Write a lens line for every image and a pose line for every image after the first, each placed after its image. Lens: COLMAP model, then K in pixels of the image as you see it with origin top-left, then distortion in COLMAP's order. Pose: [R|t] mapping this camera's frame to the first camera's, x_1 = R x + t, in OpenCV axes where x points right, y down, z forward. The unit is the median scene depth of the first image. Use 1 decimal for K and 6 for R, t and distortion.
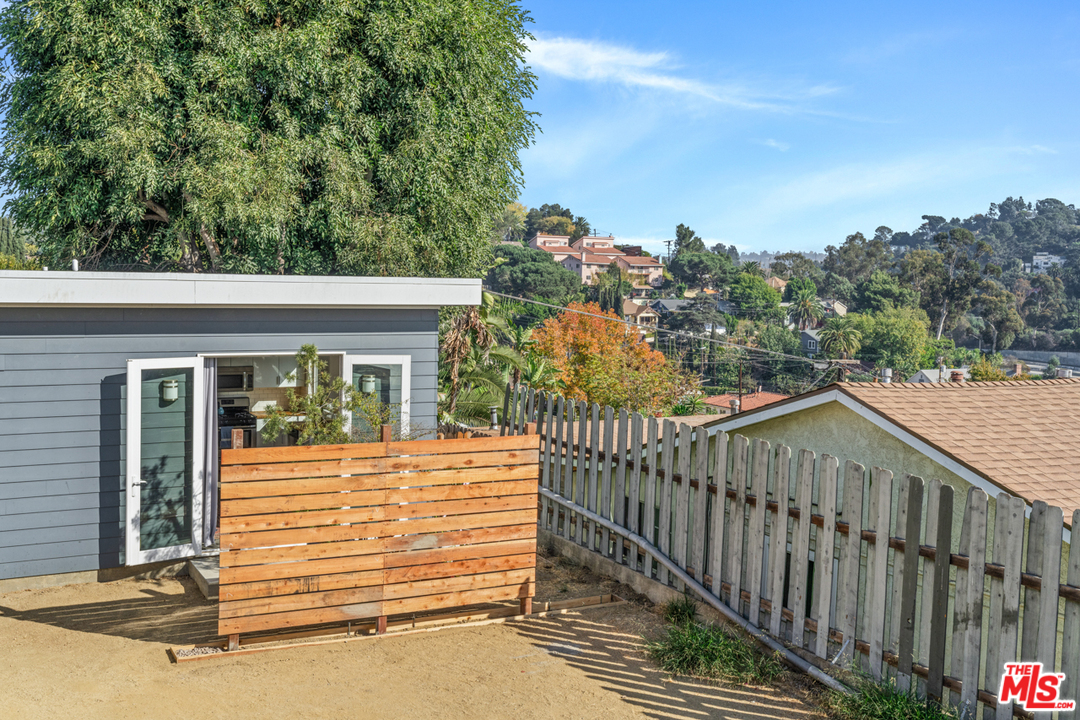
lens RADIAL K [[1124.2, 0, 539.1], [0, 1124.2, 359.0], [0, 0, 1]] dist [-0.009850, 0.000000]
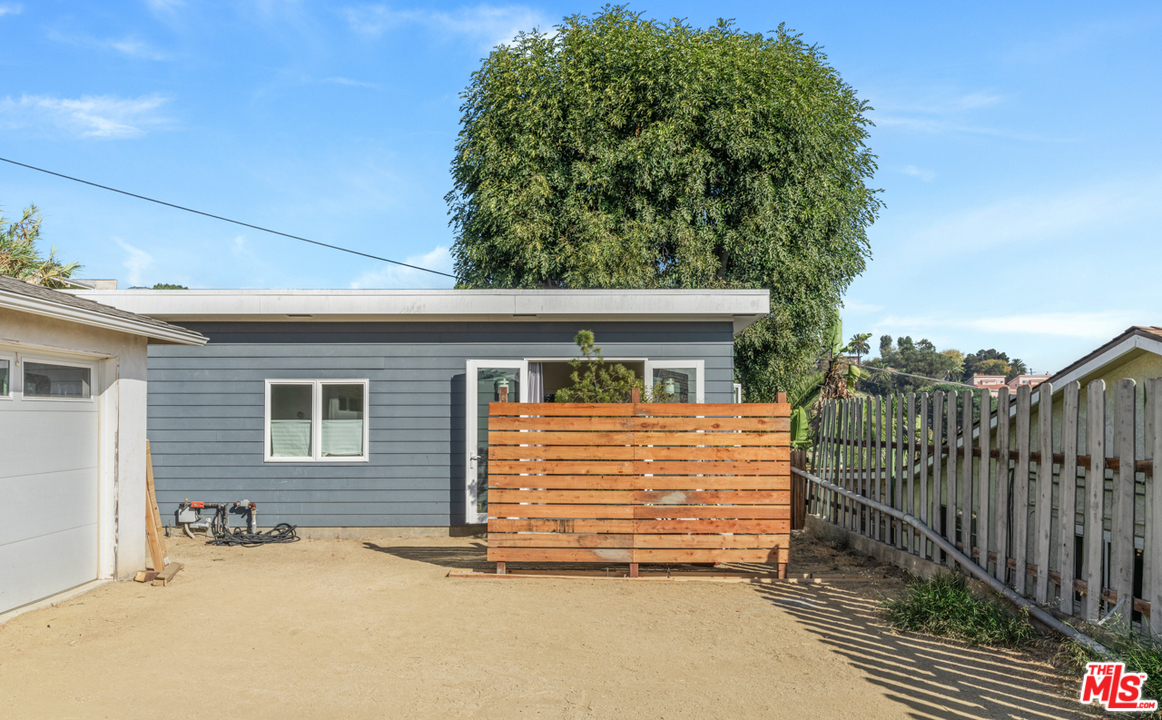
lens RADIAL K [[830.5, 0, 524.6], [0, 830.5, 414.0], [0, 0, 1]] dist [0.002791, -0.003356]
pose [[0.874579, -0.022703, -0.484351, 0.148028], [-0.017379, 0.996794, -0.078103, 0.133060], [0.484571, 0.076725, 0.871381, 0.202250]]
